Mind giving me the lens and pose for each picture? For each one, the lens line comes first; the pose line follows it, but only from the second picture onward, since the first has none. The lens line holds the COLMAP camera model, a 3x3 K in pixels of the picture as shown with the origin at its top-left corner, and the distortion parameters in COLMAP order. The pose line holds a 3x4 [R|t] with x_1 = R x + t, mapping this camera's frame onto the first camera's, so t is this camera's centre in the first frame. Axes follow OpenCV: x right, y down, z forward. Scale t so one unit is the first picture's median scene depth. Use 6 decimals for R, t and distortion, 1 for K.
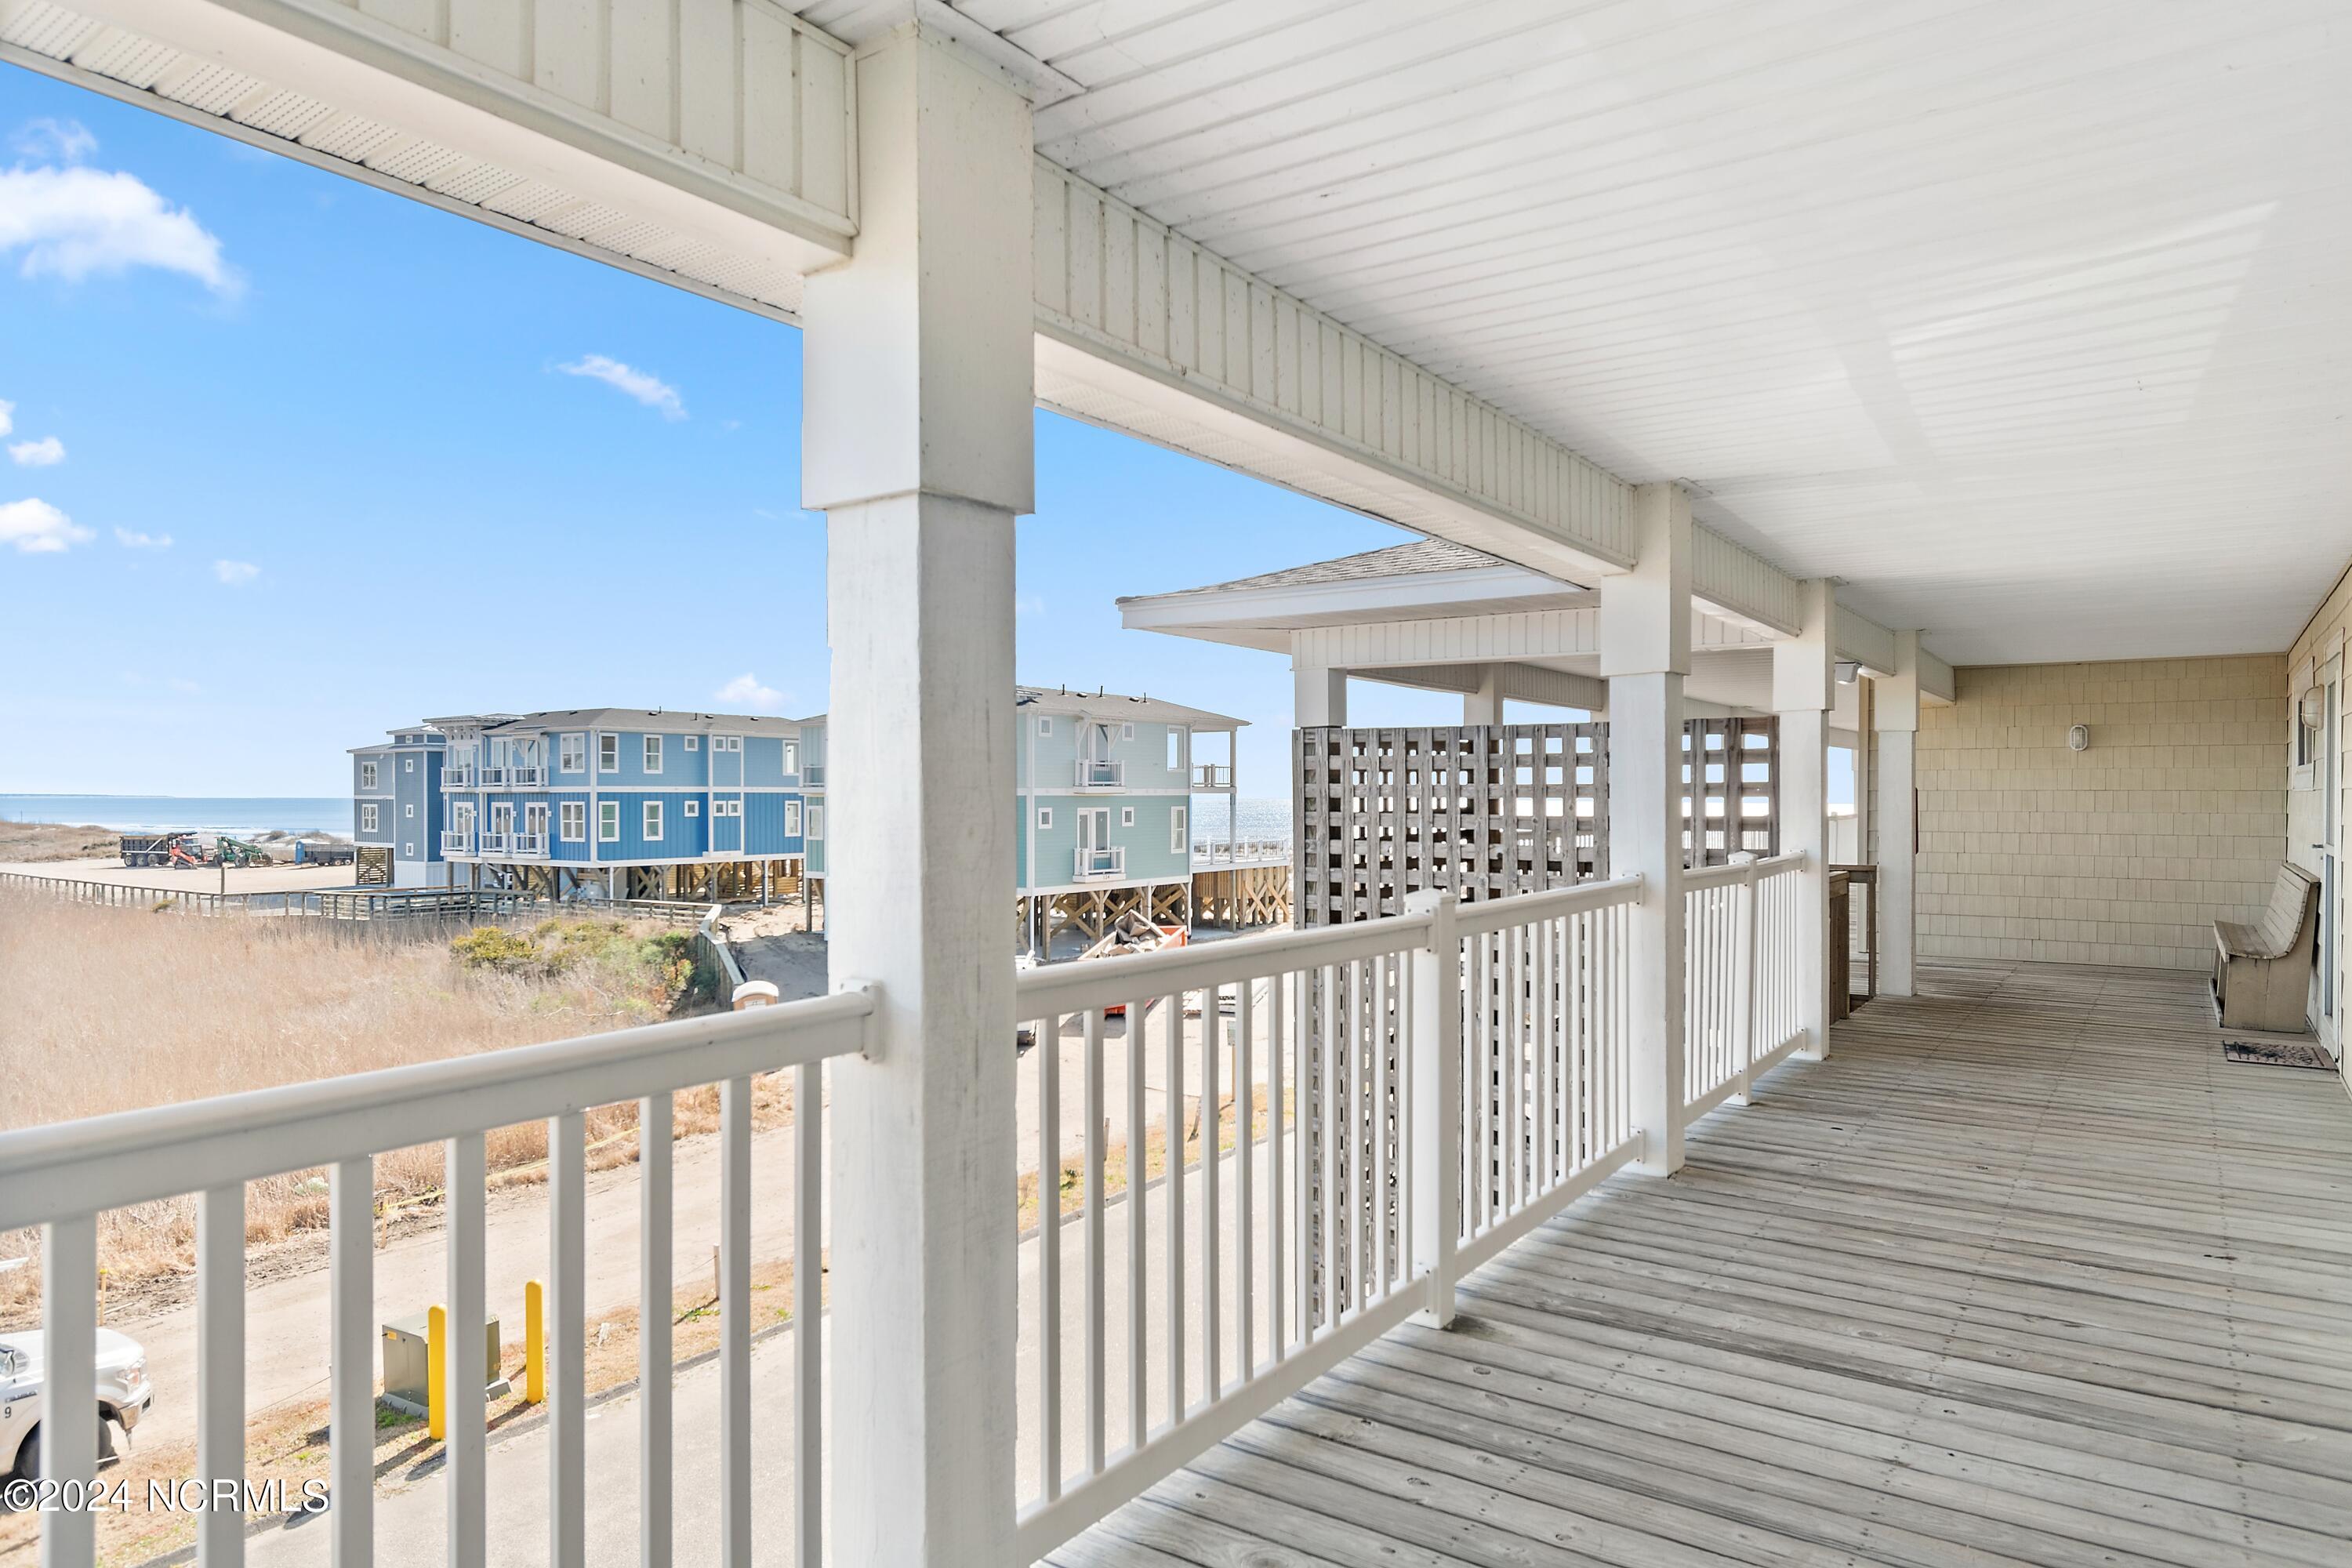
lens RADIAL K [[1435.1, 0, 1180.9], [0, 1435.1, 817.2], [0, 0, 1]] dist [-0.002170, 0.001325]
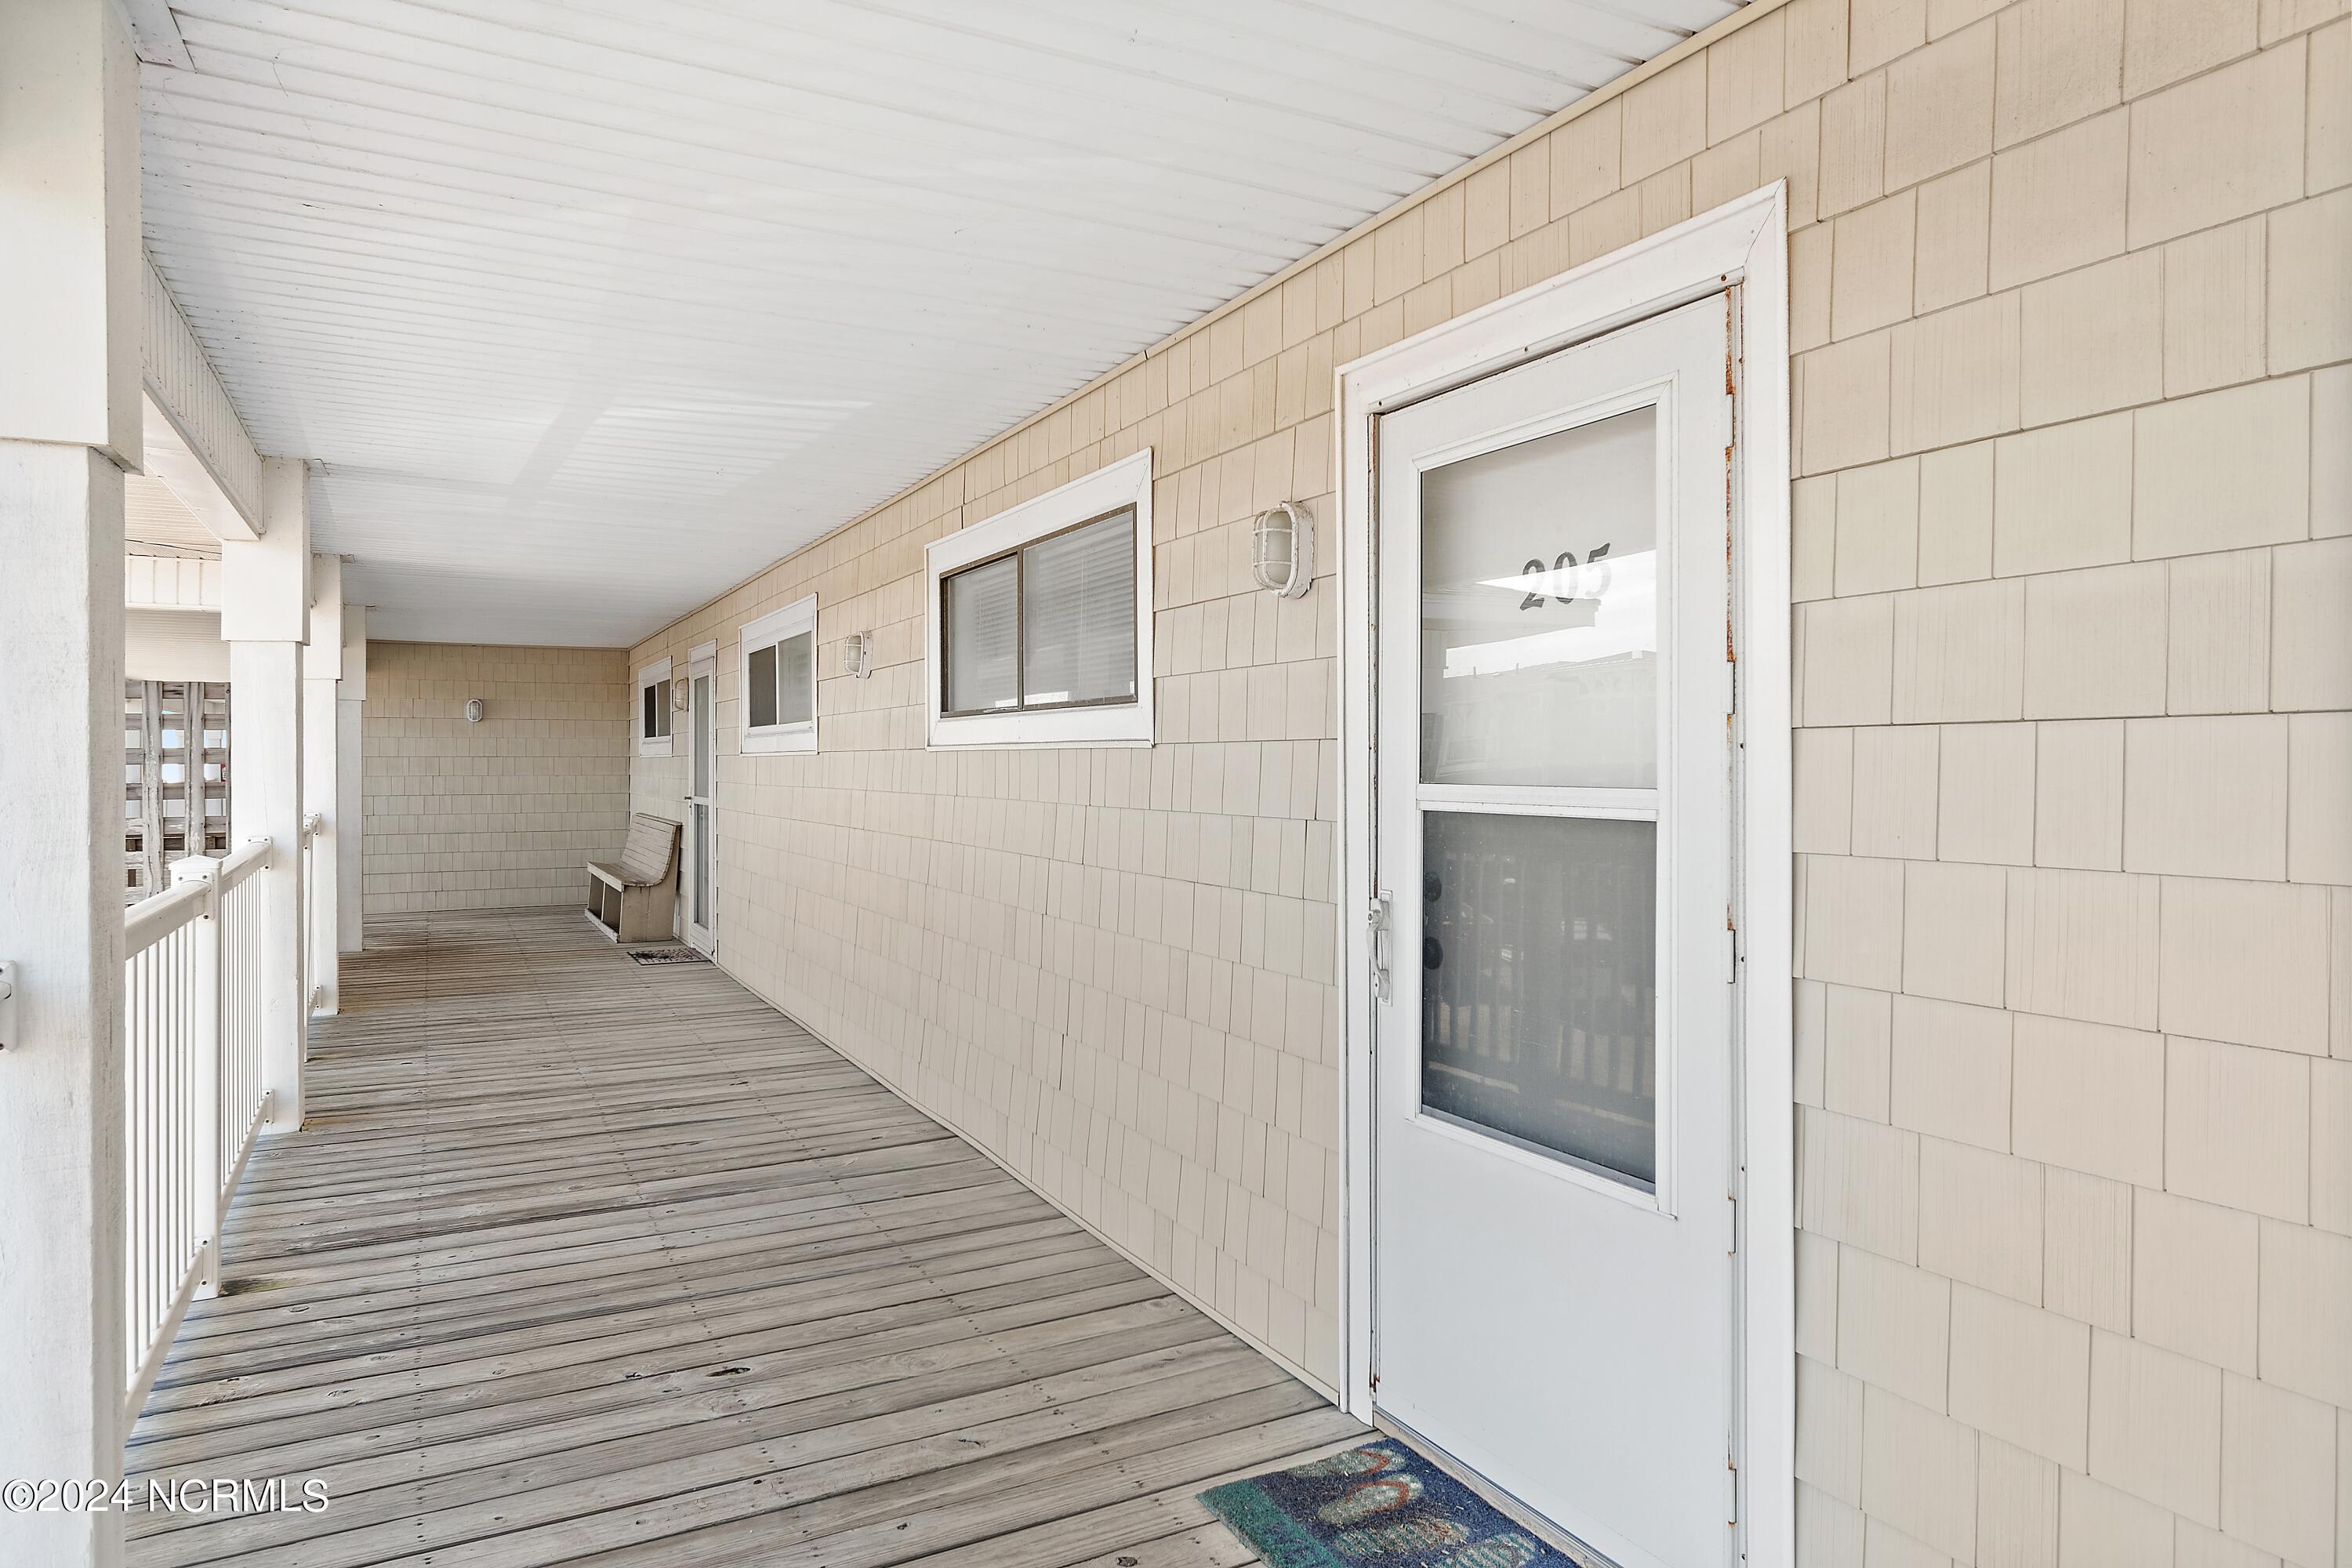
lens RADIAL K [[1435.1, 0, 1176.2], [0, 1435.1, 779.6], [0, 0, 1]] dist [-0.002170, 0.001325]
pose [[0.457762, -0.013072, 0.888979, -0.396161], [0.015567, 0.999856, 0.006686, 0.001662], [-0.888938, 0.010778, 0.457900, -0.051099]]
